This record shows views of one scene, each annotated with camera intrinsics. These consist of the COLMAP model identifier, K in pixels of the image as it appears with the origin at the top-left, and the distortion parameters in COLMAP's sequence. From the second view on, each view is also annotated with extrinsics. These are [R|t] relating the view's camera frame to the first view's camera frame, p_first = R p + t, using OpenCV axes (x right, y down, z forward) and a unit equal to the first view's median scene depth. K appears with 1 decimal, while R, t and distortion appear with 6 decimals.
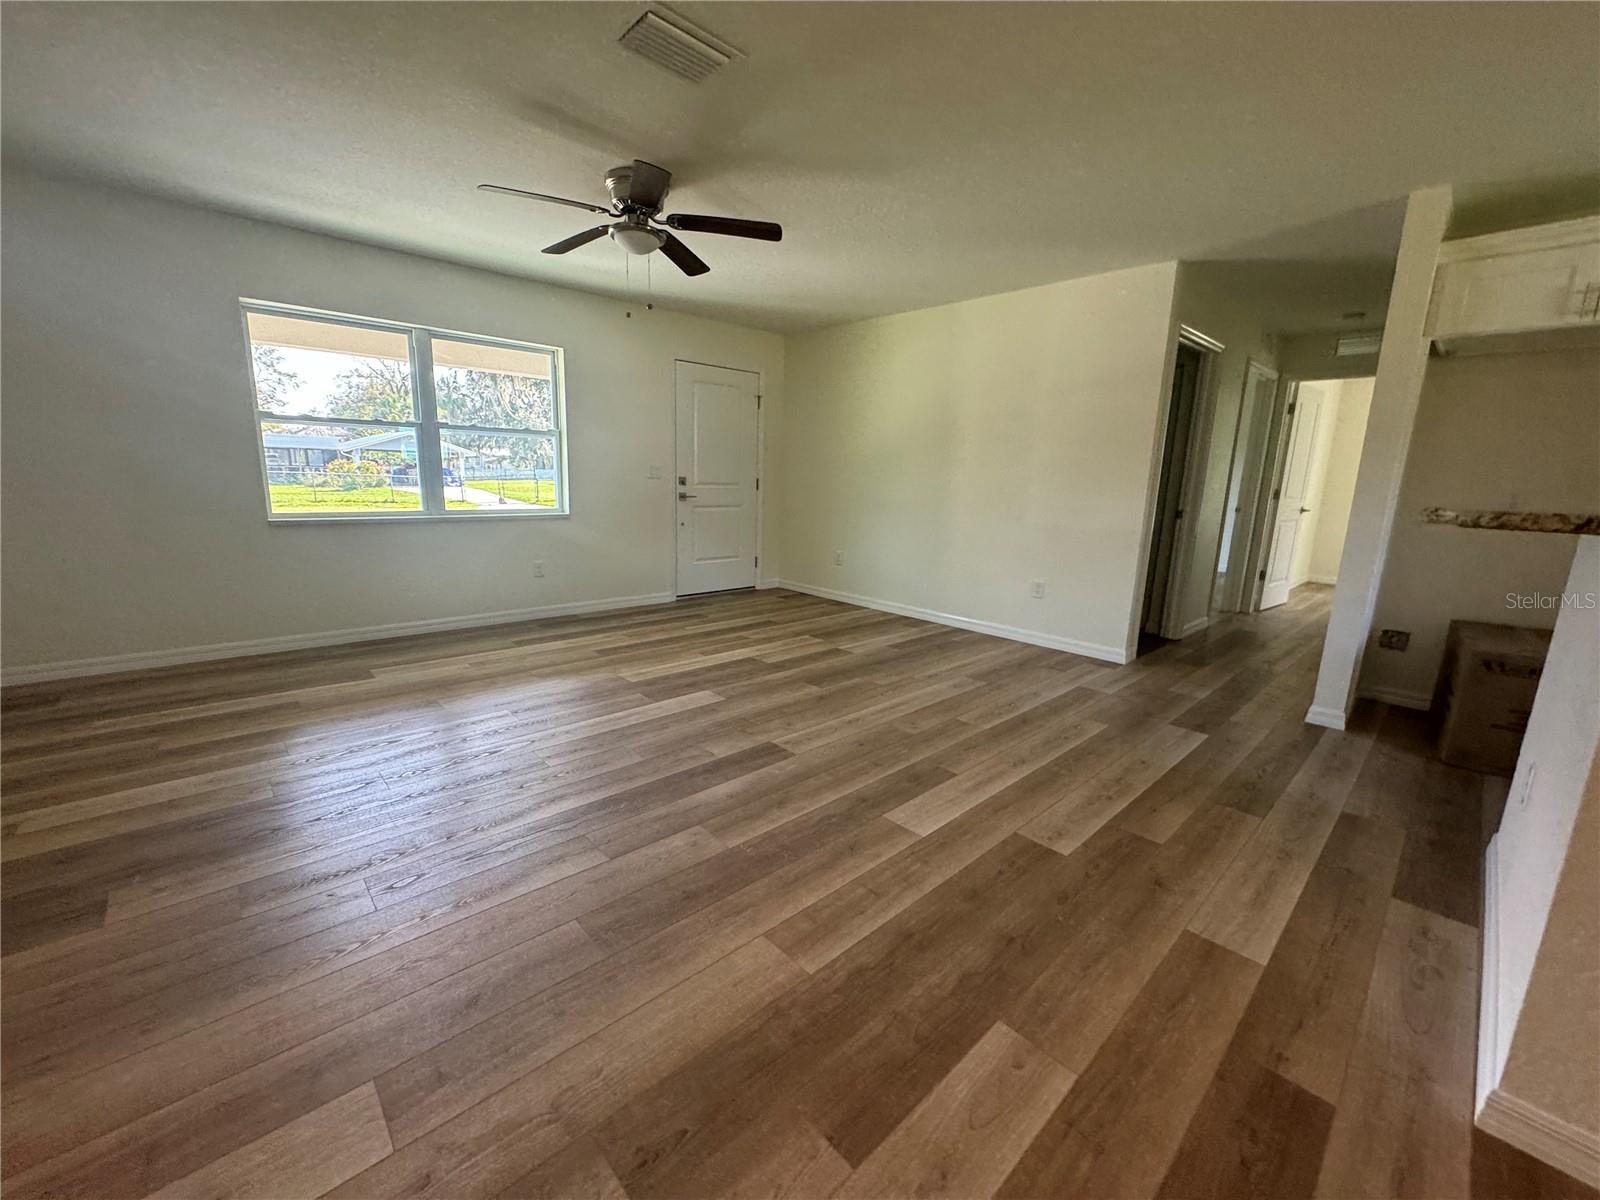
lens RADIAL K [[640.5, 0, 799.6], [0, 640.5, 600.6], [0, 0, 1]] dist [-0.003424, 0.001083]
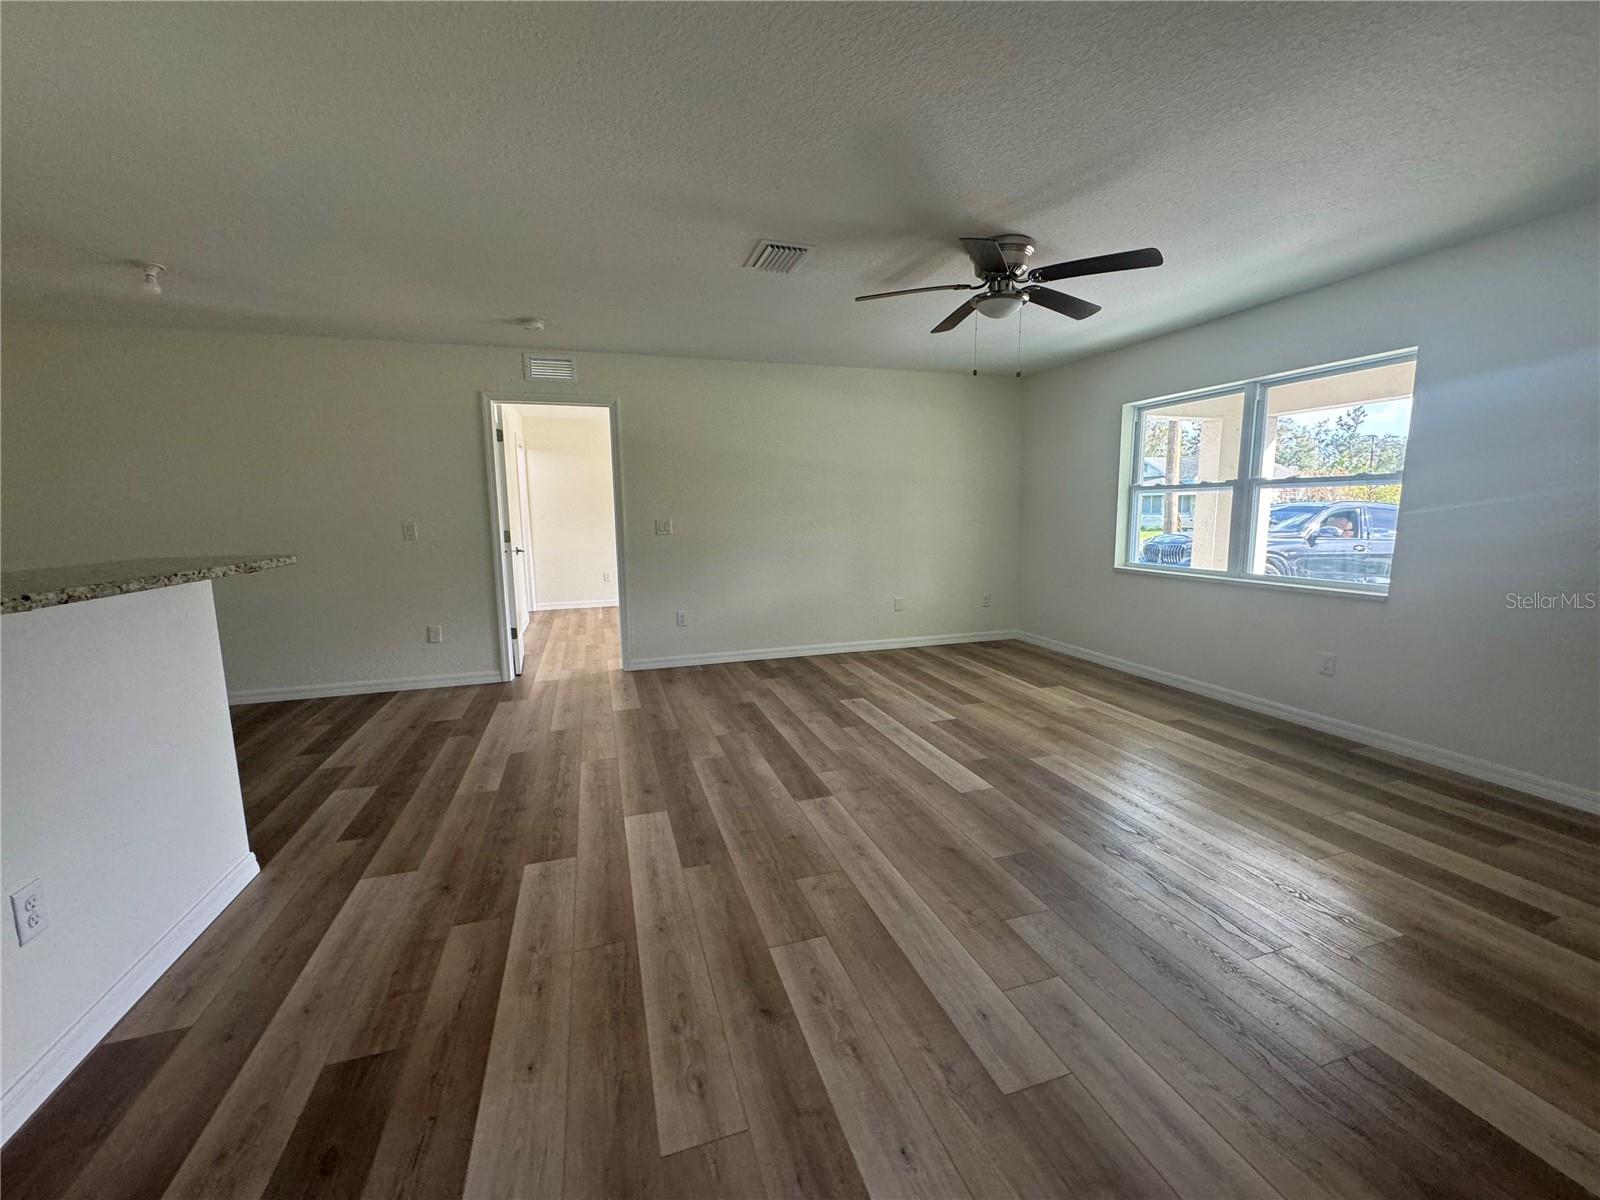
lens RADIAL K [[640.5, 0, 799.6], [0, 640.5, 600.6], [0, 0, 1]] dist [-0.003424, 0.001083]
pose [[-0.423114, 0.102451, -0.900266, 0.703189], [-0.178364, 0.964728, 0.193615, -0.217254], [0.888347, 0.242496, -0.389916, 1.042299]]
